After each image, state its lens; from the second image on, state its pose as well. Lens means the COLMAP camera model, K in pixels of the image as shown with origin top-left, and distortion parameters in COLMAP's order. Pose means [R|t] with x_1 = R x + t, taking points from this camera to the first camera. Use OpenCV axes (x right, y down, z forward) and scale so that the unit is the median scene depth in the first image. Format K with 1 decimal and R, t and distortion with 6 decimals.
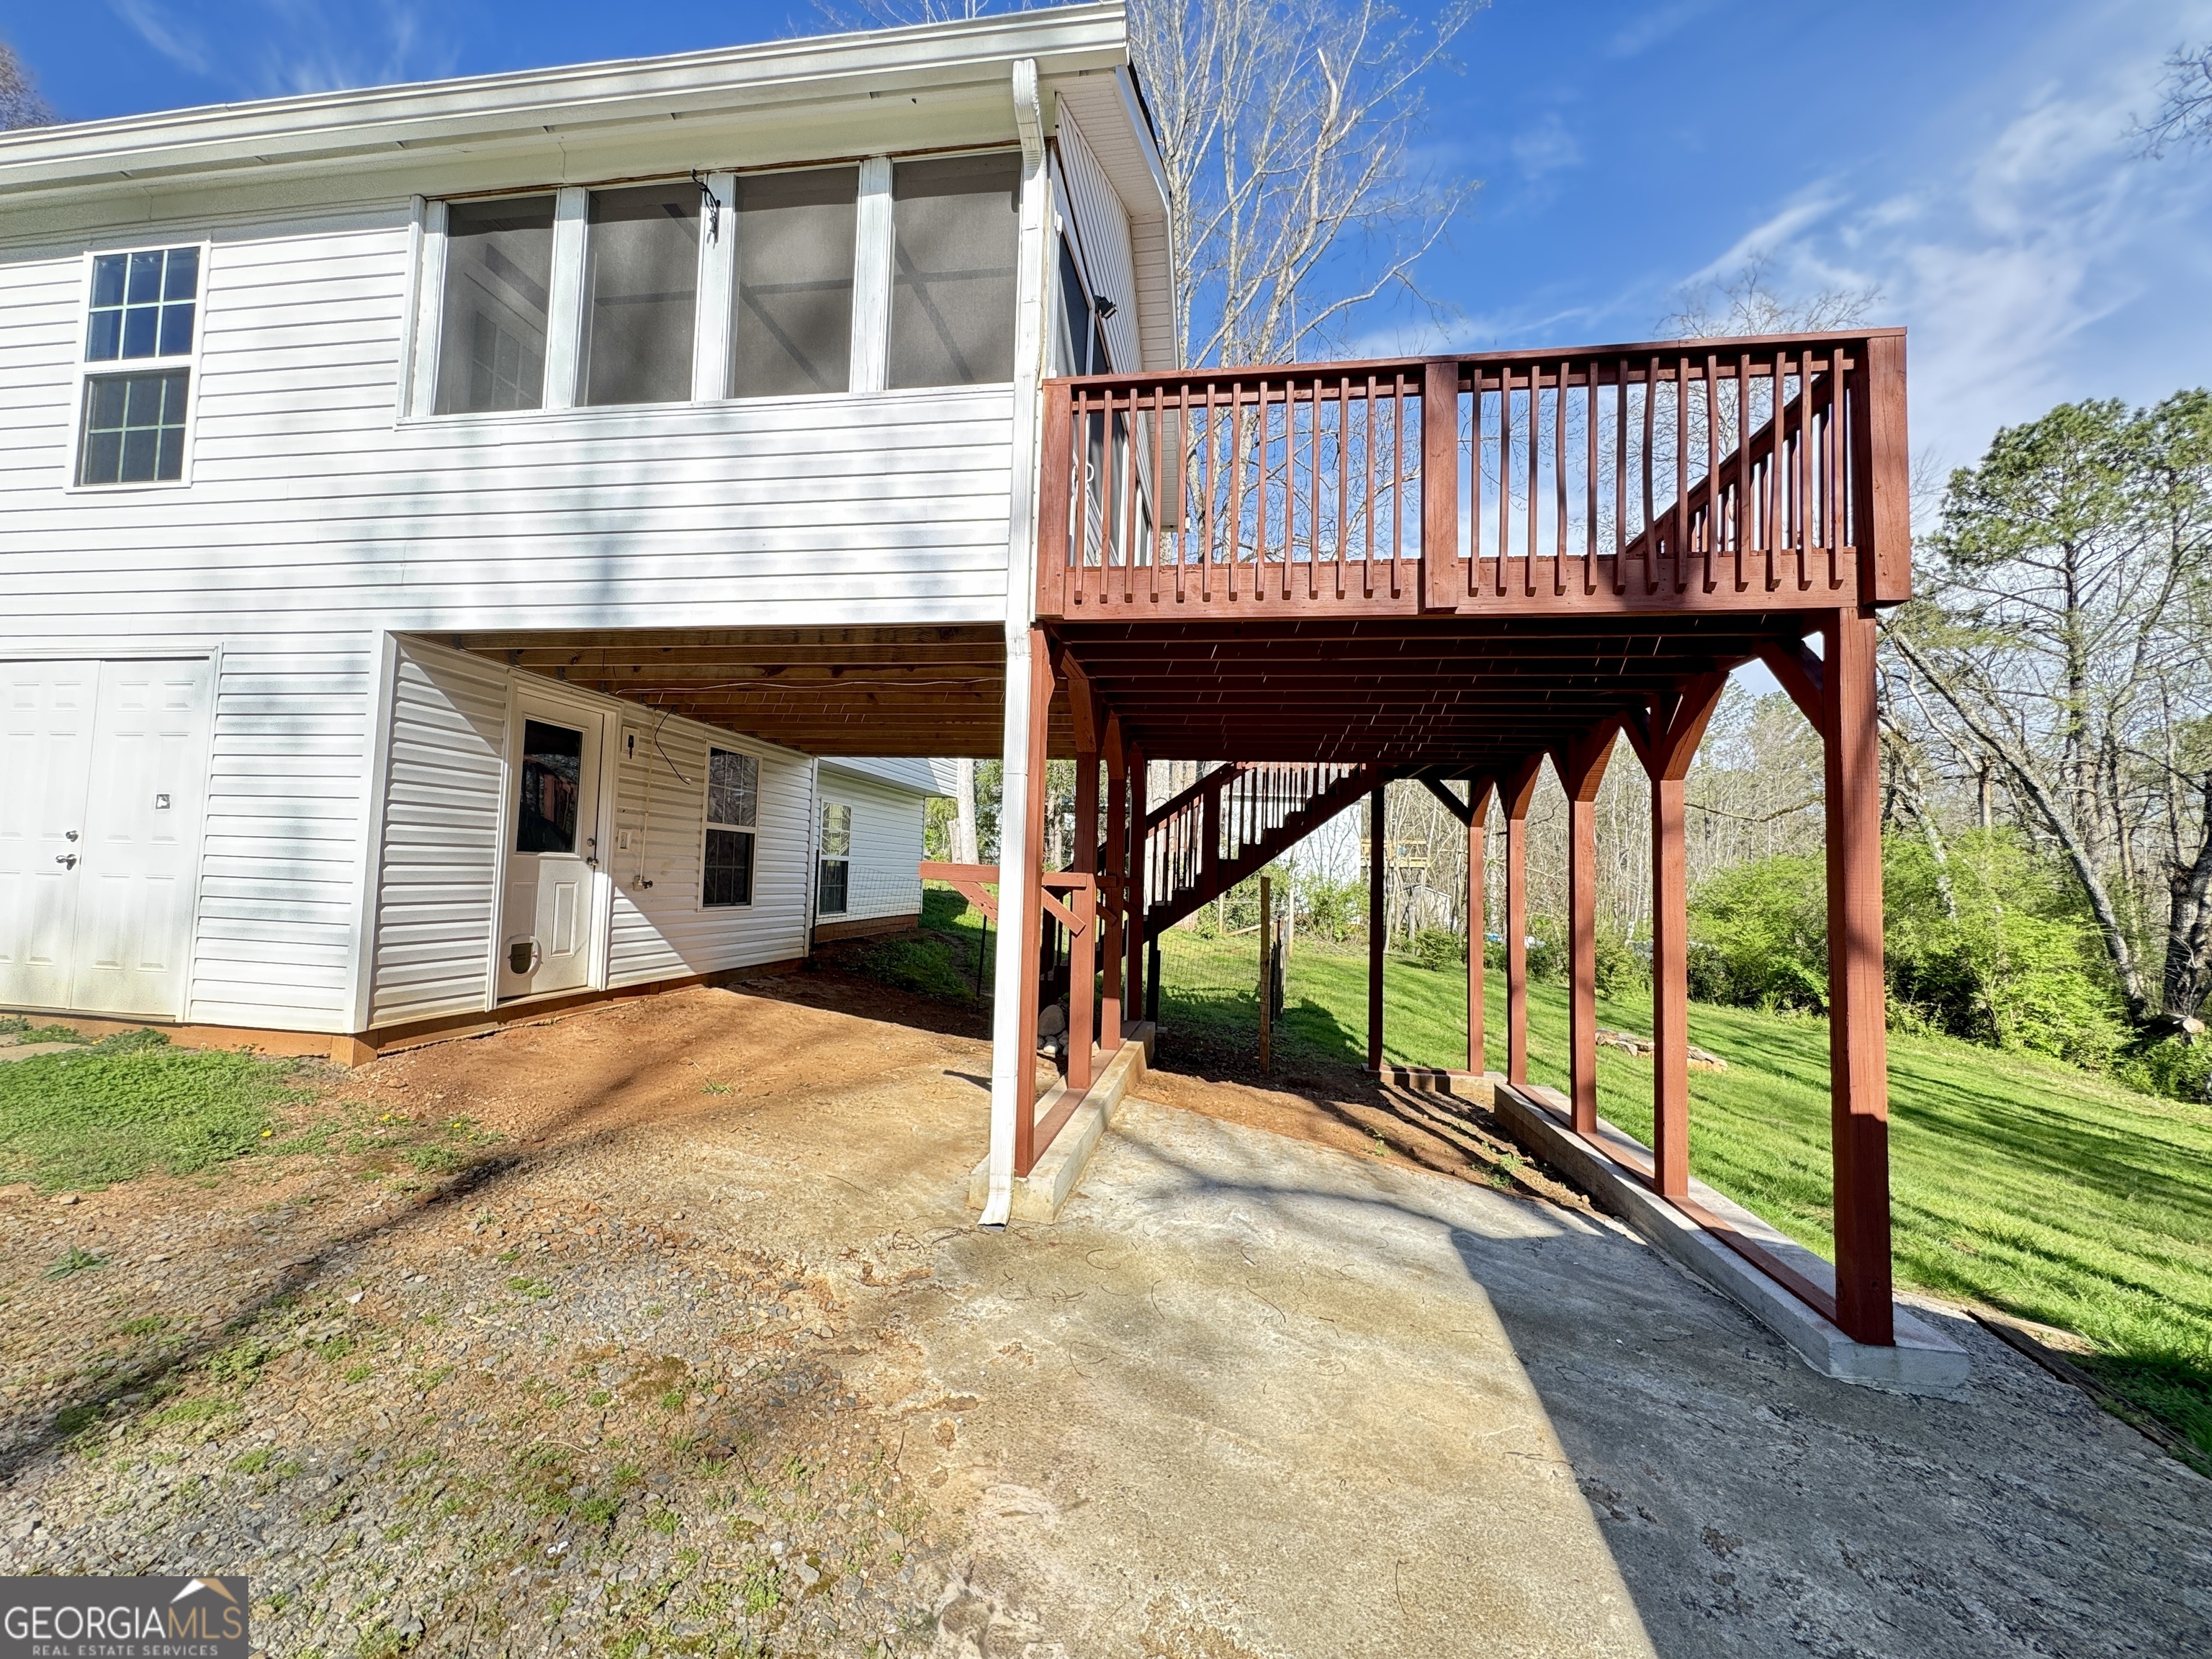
lens RADIAL K [[877.3, 0, 1099.4], [0, 877.3, 835.6], [0, 0, 1]] dist [-0.003533, -0.000086]
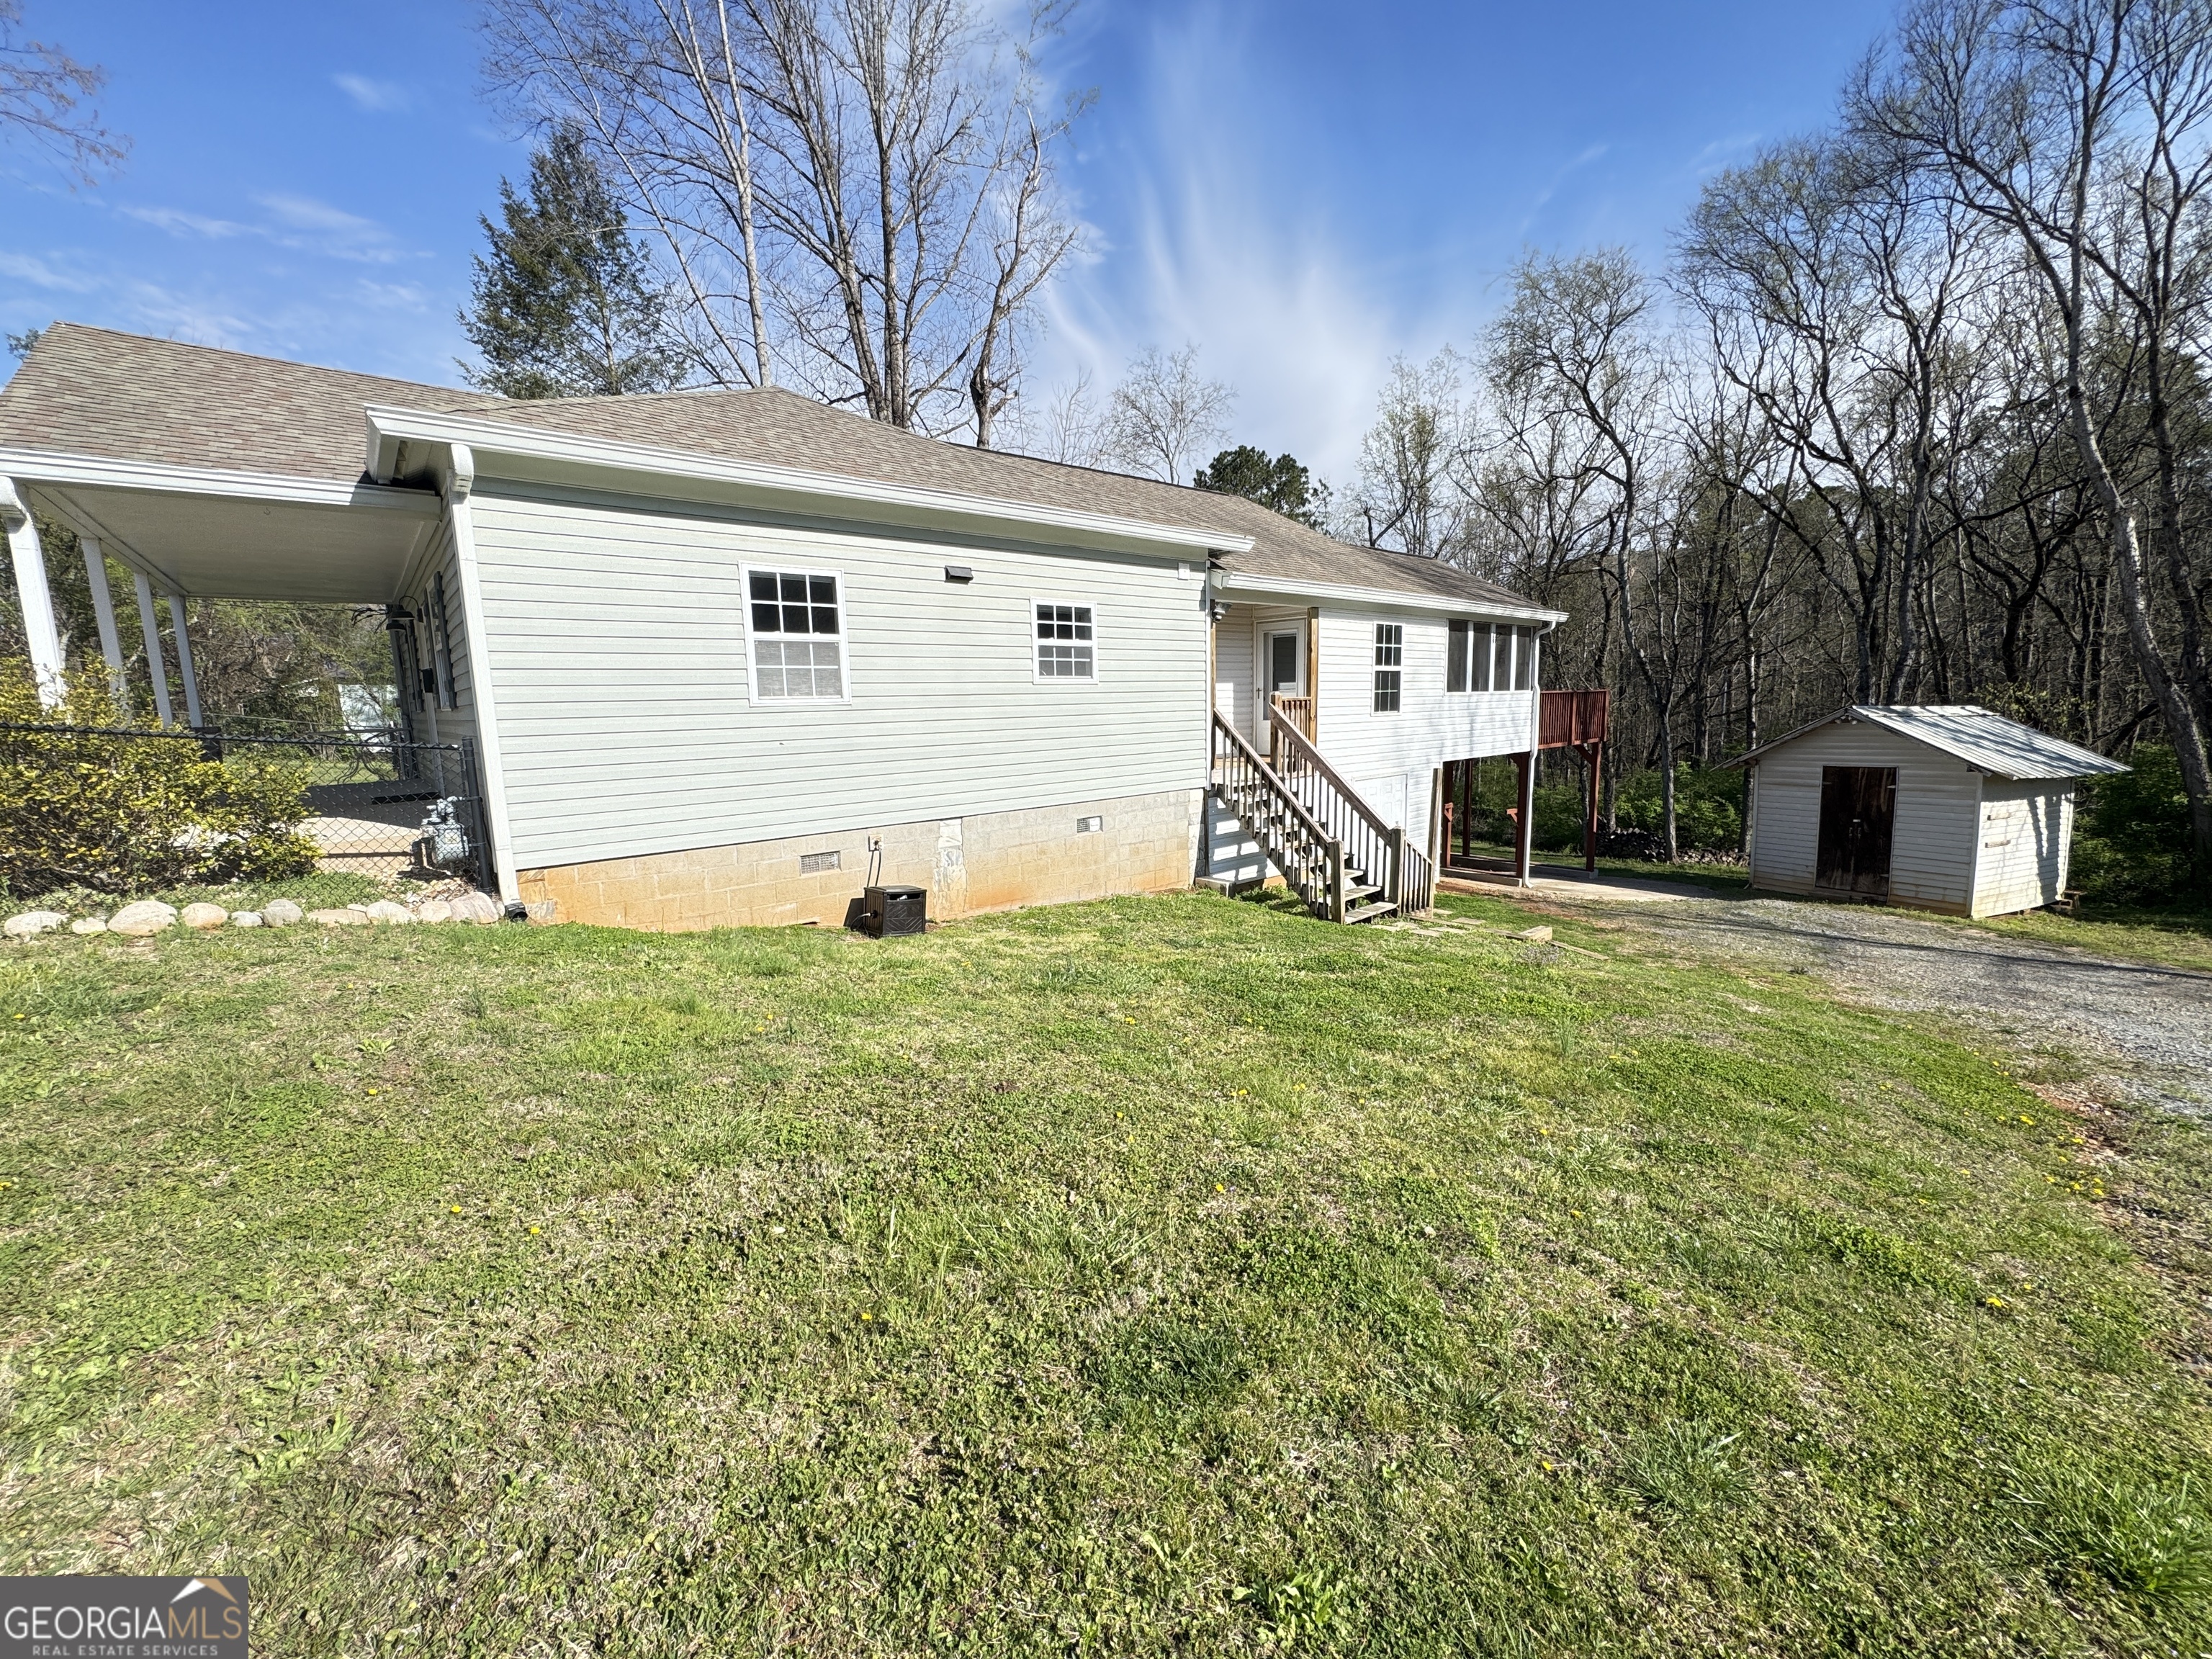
lens RADIAL K [[877.3, 0, 1111.2], [0, 877.3, 824.1], [0, 0, 1]] dist [-0.003533, -0.000086]
pose [[0.658584, -0.145619, 0.738283, -3.680939], [0.013085, 0.983166, 0.182247, -0.561372], [-0.752393, -0.110365, 0.649403, -0.169754]]
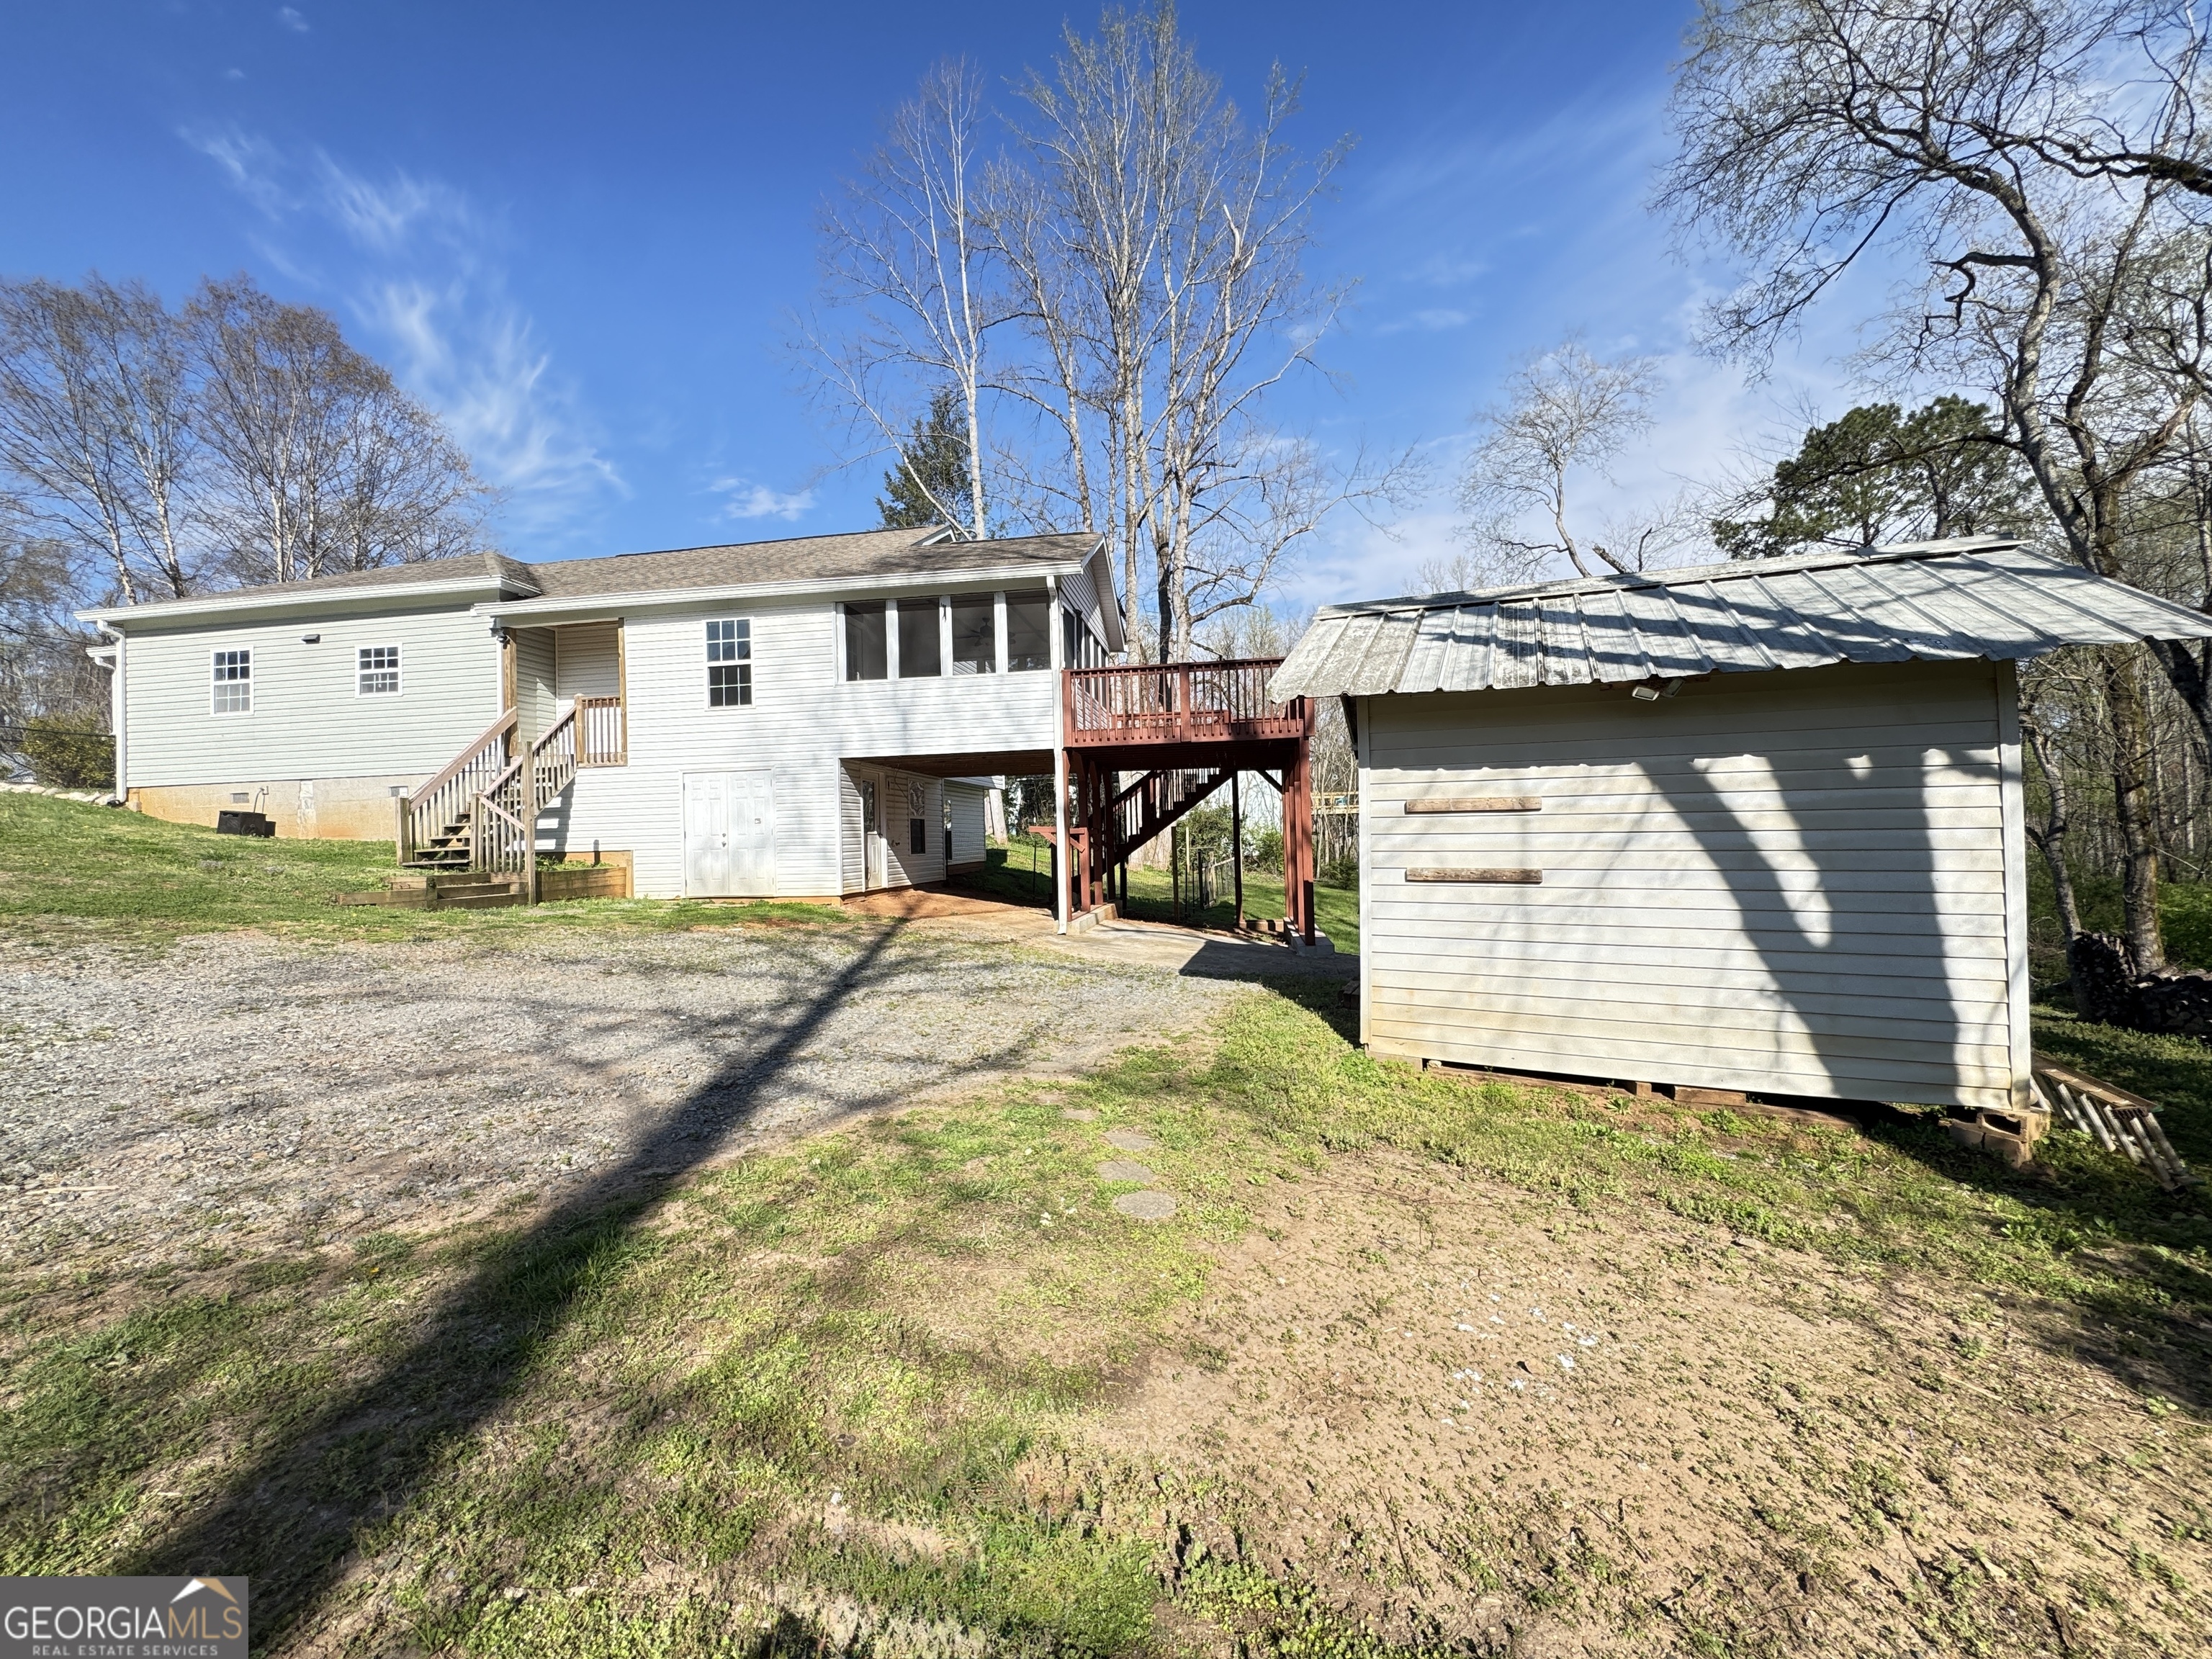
lens RADIAL K [[877.3, 0, 1092.1], [0, 877.3, 835.0], [0, 0, 1]] dist [-0.003533, -0.000086]
pose [[0.998368, -0.056487, -0.008378, 0.031437], [0.056788, 0.997522, 0.041534, -0.046722], [0.006011, -0.041942, 0.999102, -1.745154]]
